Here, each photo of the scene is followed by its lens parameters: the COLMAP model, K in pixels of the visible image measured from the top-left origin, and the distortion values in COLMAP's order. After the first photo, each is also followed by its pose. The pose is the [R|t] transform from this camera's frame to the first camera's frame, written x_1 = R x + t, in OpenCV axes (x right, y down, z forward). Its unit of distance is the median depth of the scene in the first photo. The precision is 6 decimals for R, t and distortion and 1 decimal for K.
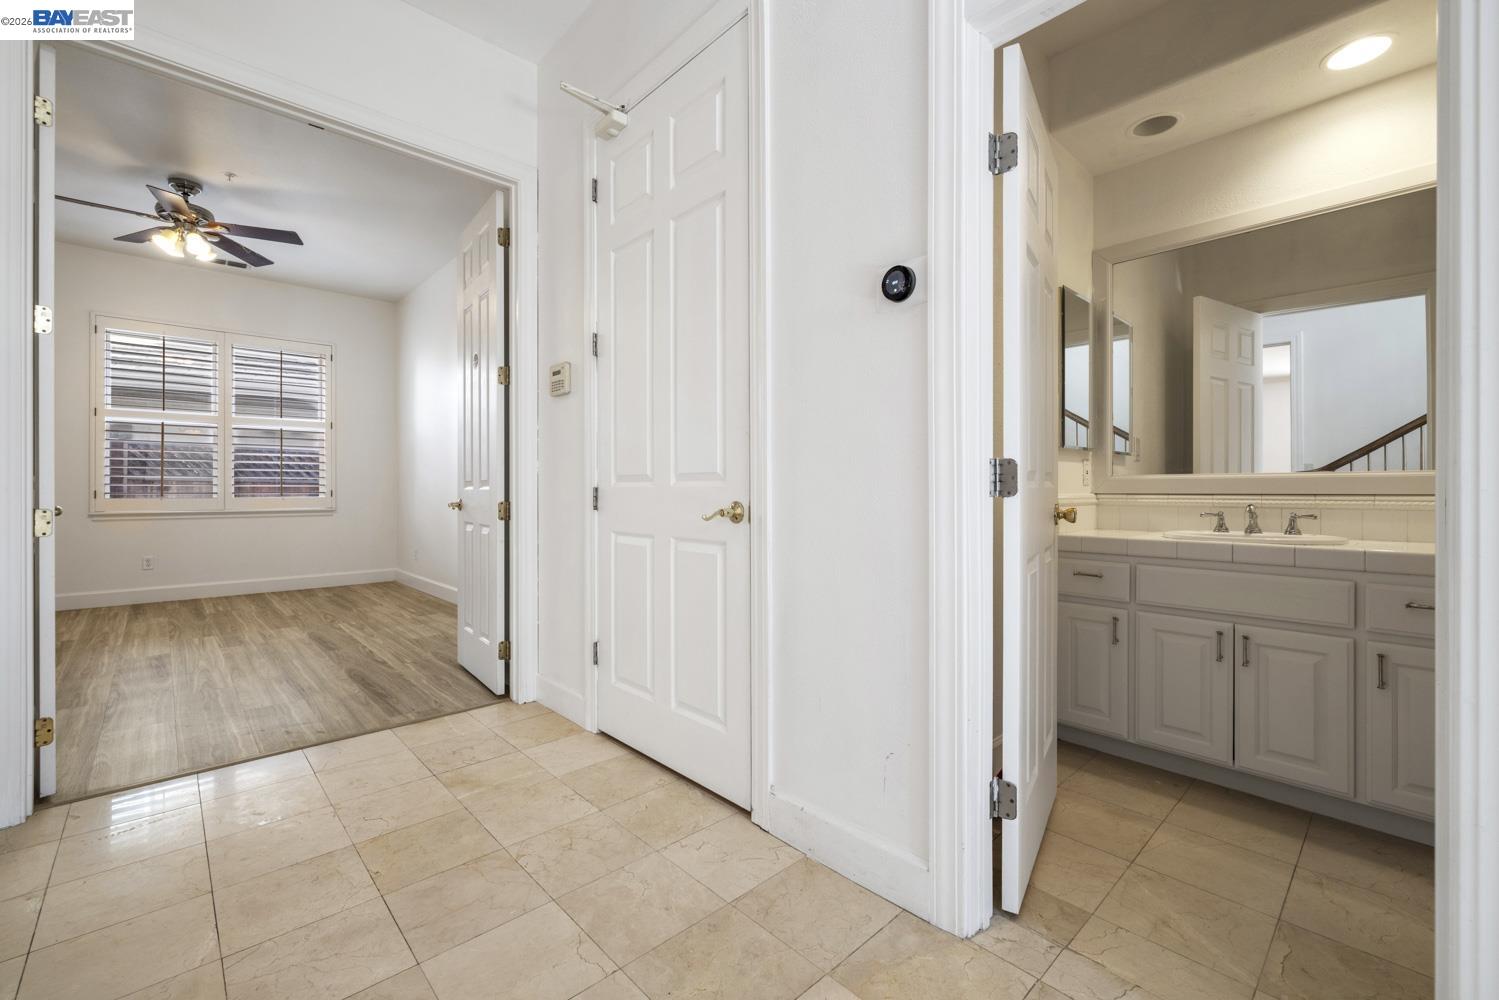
lens RADIAL K [[634.7, 0, 748.3], [0, 634.7, 492.8], [0, 0, 1]] dist [-0.001090, -0.000239]
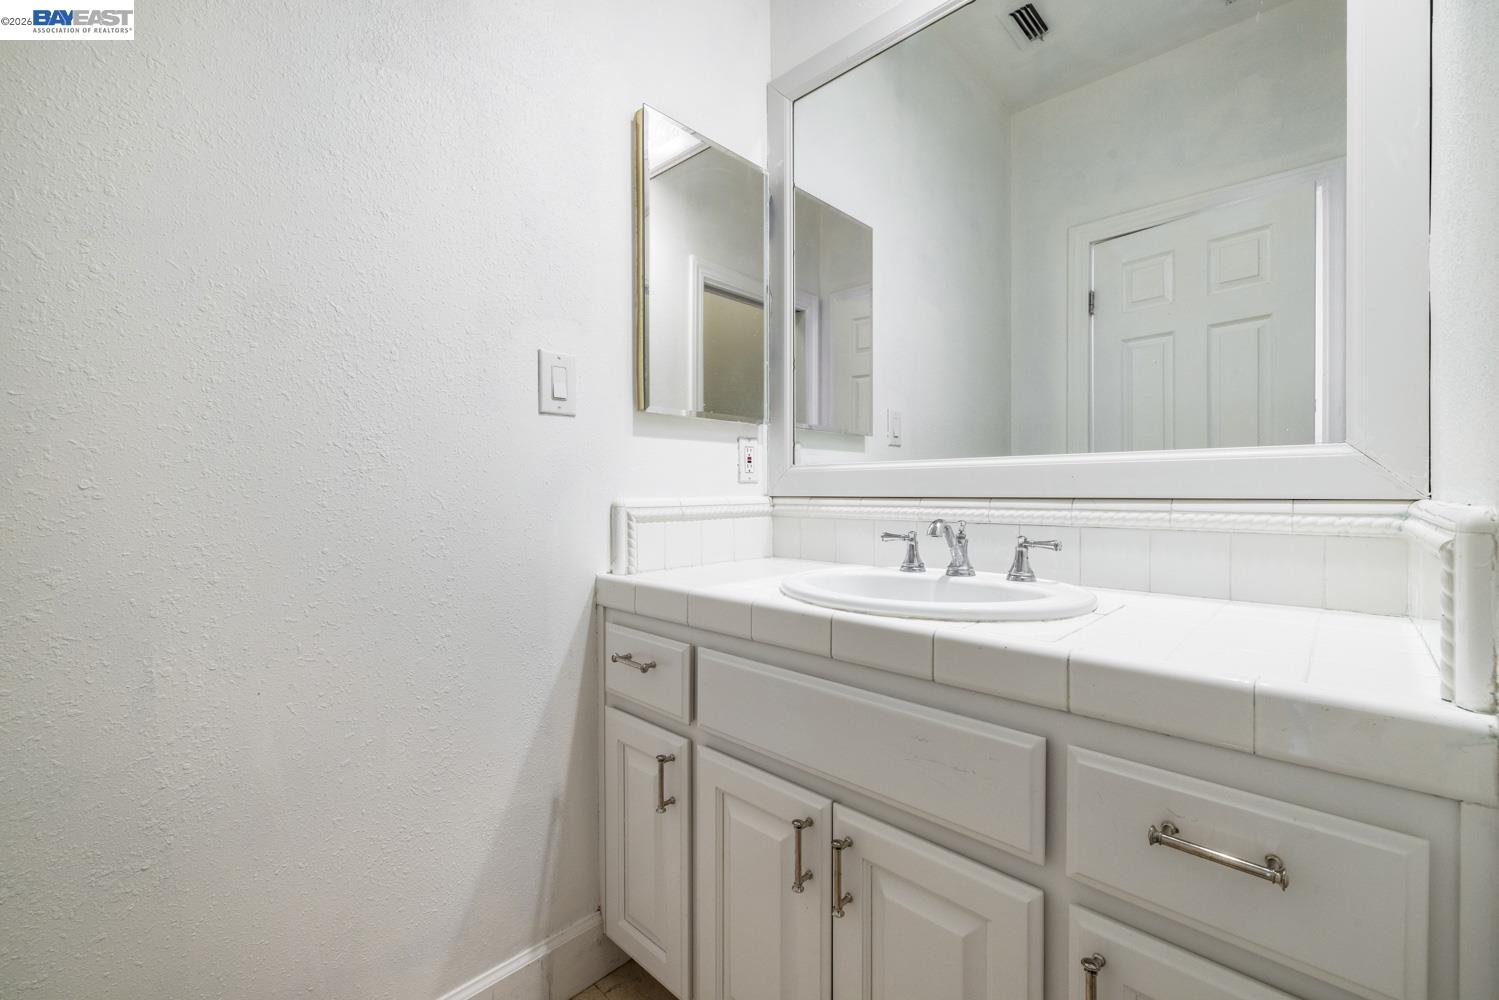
lens RADIAL K [[634.7, 0, 748.3], [0, 634.7, 492.8], [0, 0, 1]] dist [-0.001090, -0.000239]
pose [[0.999115, -0.006388, 0.041570, 0.628938], [0.006334, 0.999979, 0.001415, -0.003985], [-0.041578, -0.001150, 0.999135, 0.521252]]
